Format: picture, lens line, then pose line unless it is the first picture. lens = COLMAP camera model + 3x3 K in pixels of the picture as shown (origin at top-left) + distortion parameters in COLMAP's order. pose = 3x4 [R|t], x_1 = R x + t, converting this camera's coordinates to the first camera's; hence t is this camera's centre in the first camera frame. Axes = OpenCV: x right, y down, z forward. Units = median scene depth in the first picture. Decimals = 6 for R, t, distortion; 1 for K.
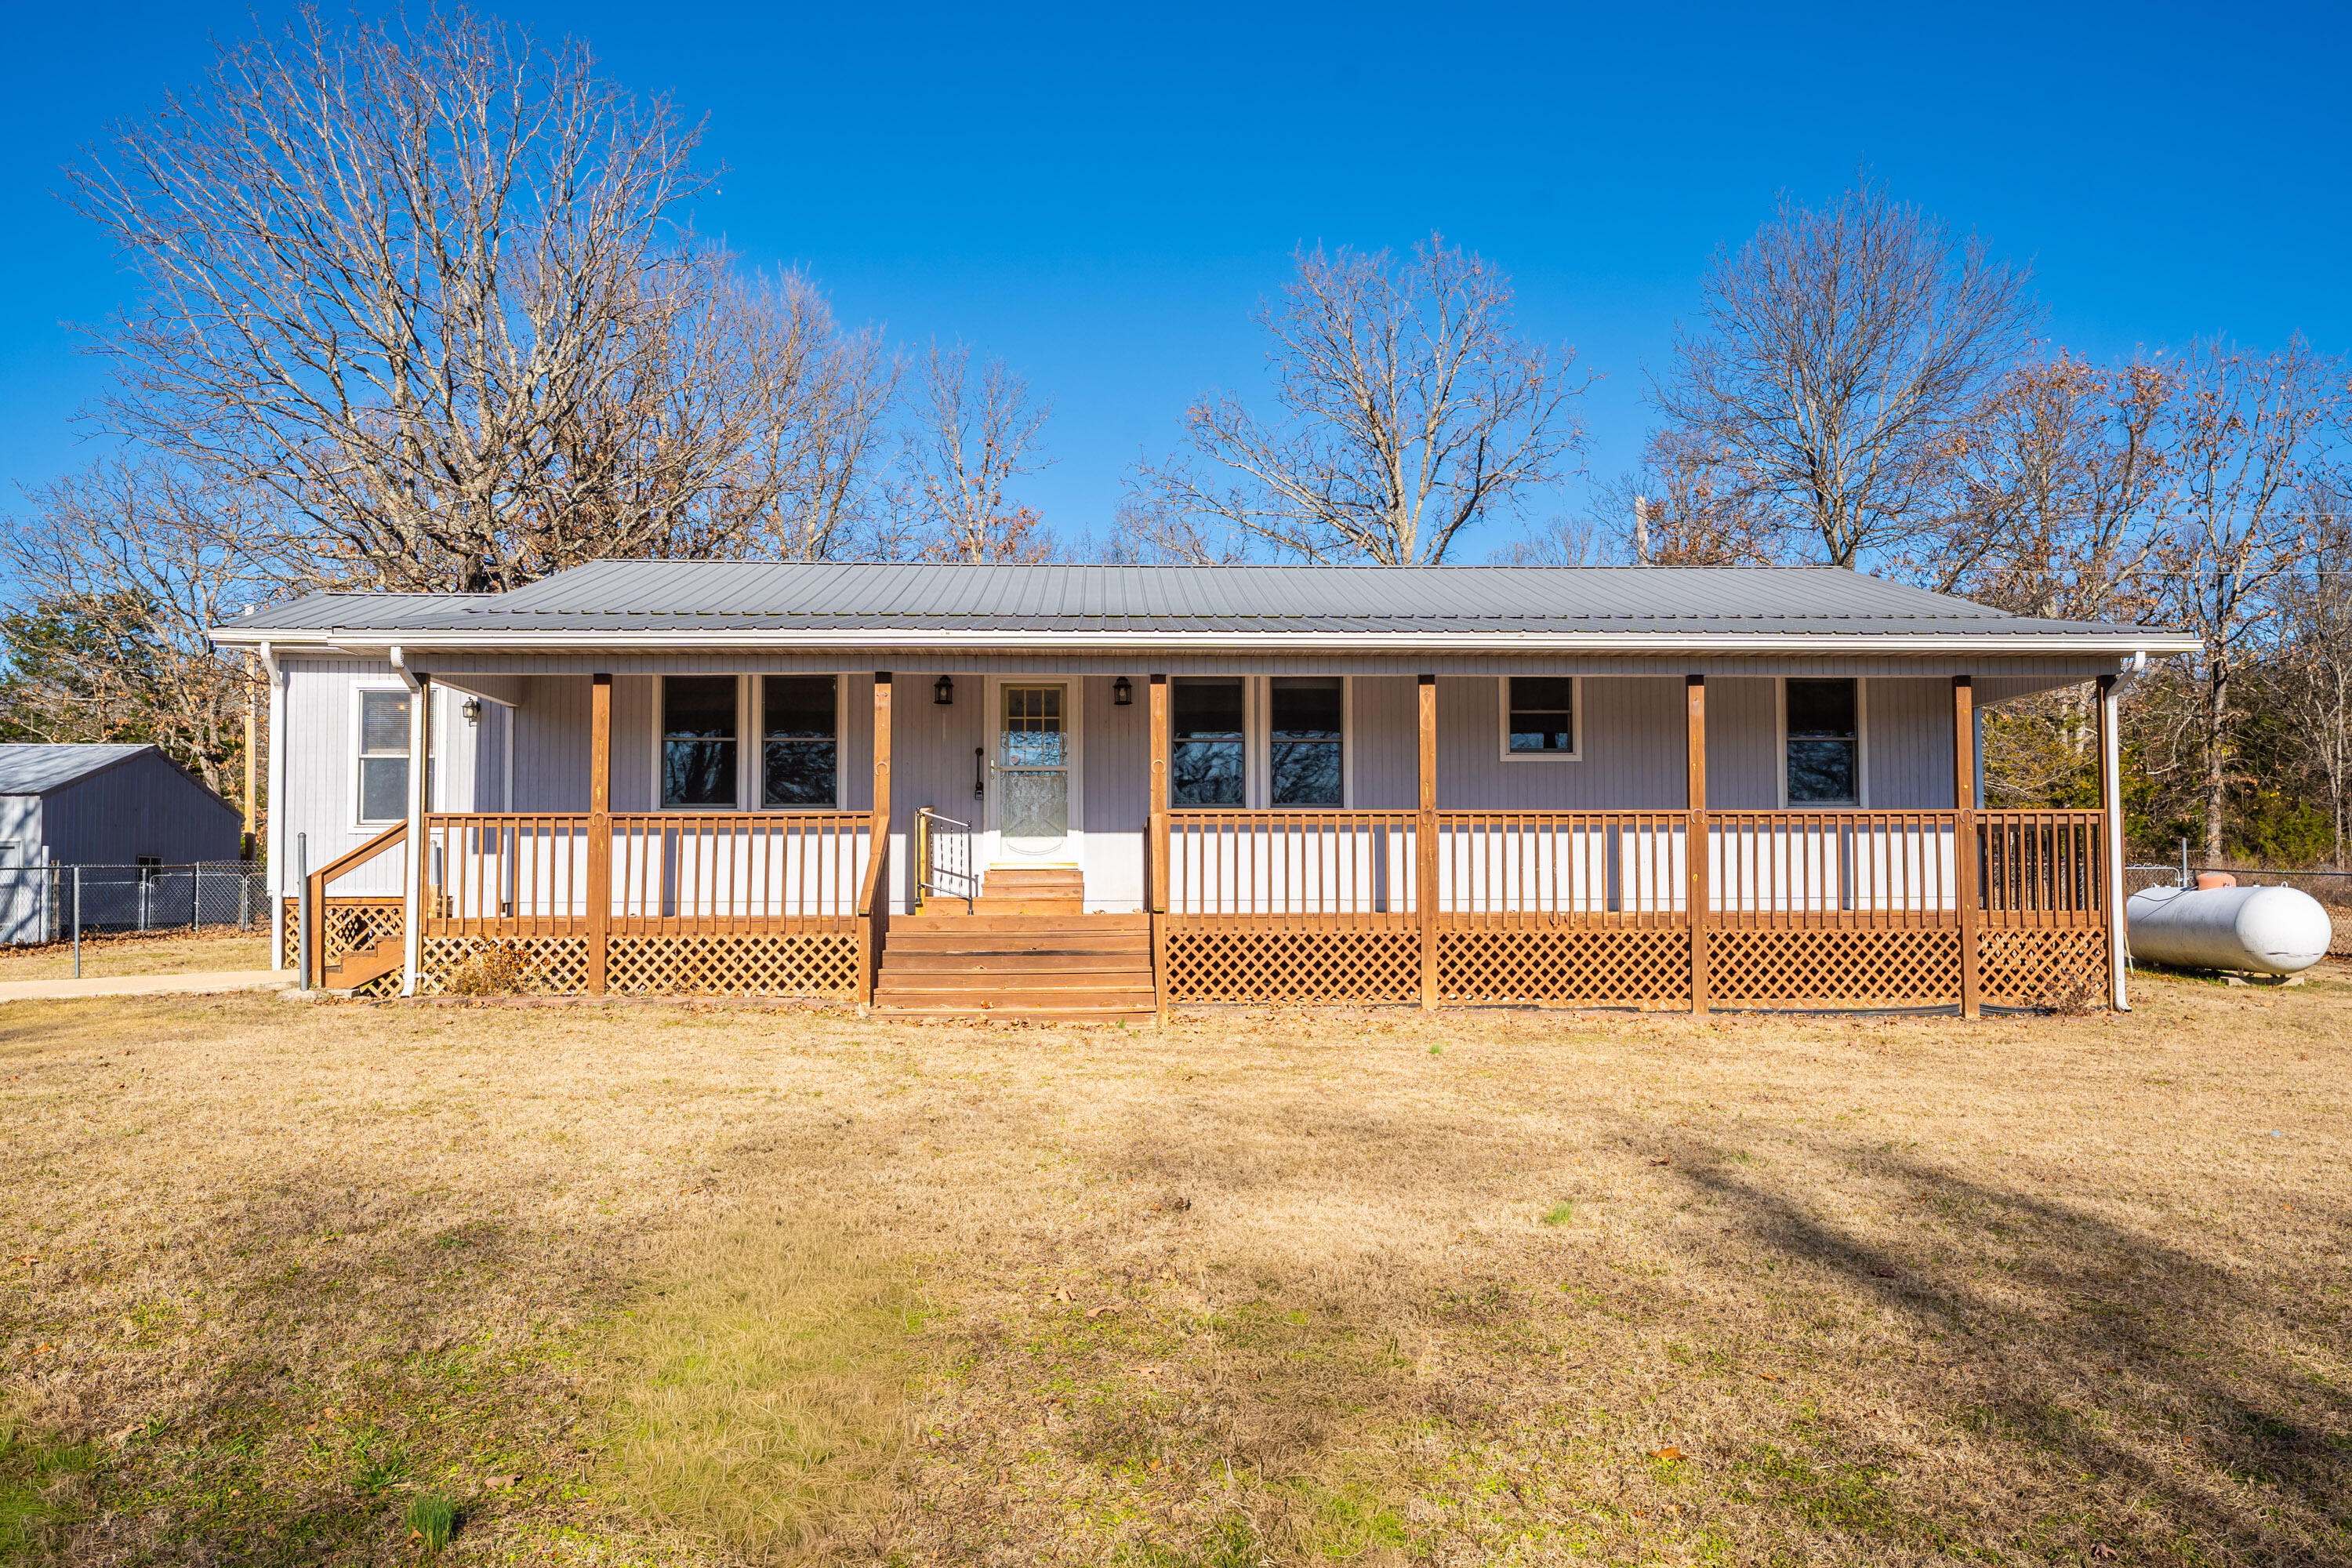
lens RADIAL K [[1549.2, 0, 1176.3], [0, 1549.2, 782.9], [0, 0, 1]] dist [0.009450, -0.000279]
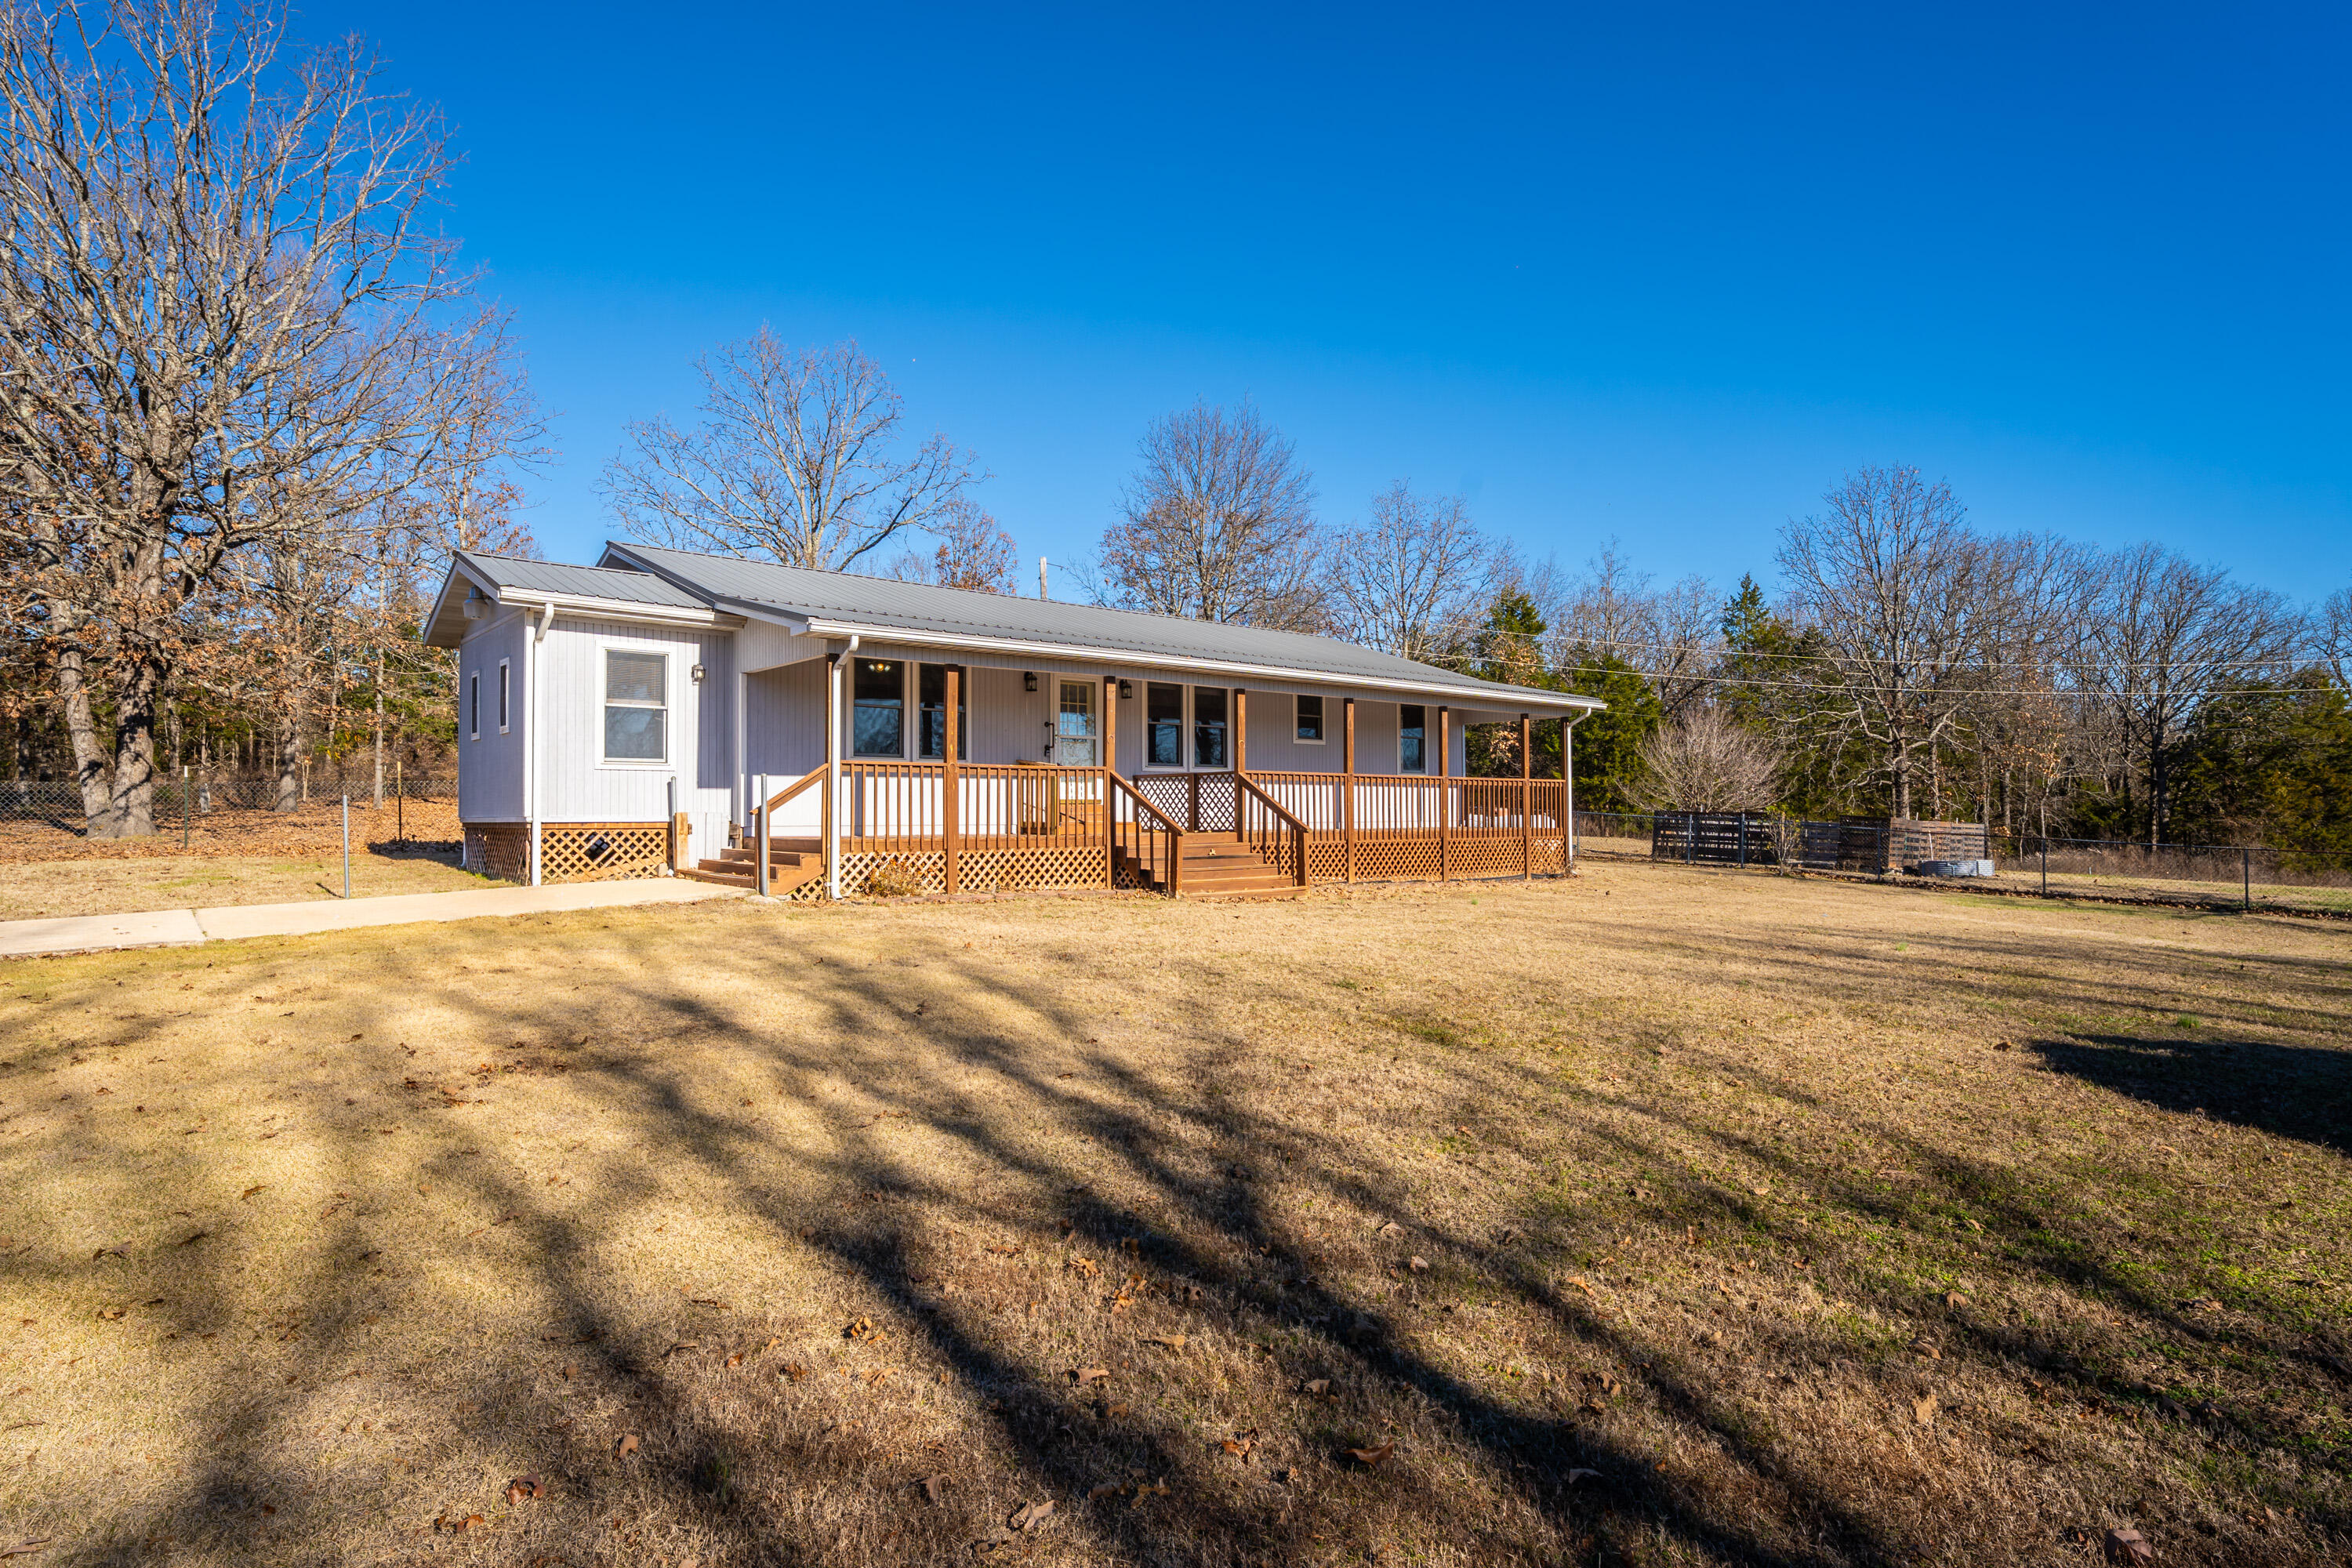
lens RADIAL K [[1253.2, 0, 1180.1], [0, 1253.2, 794.9], [0, 0, 1]] dist [-0.018331, -0.000696]
pose [[0.797144, 0.013227, 0.603645, -0.730077], [-0.042828, 0.998480, 0.034677, 0.000057], [-0.602269, -0.053495, 0.796499, -0.034713]]
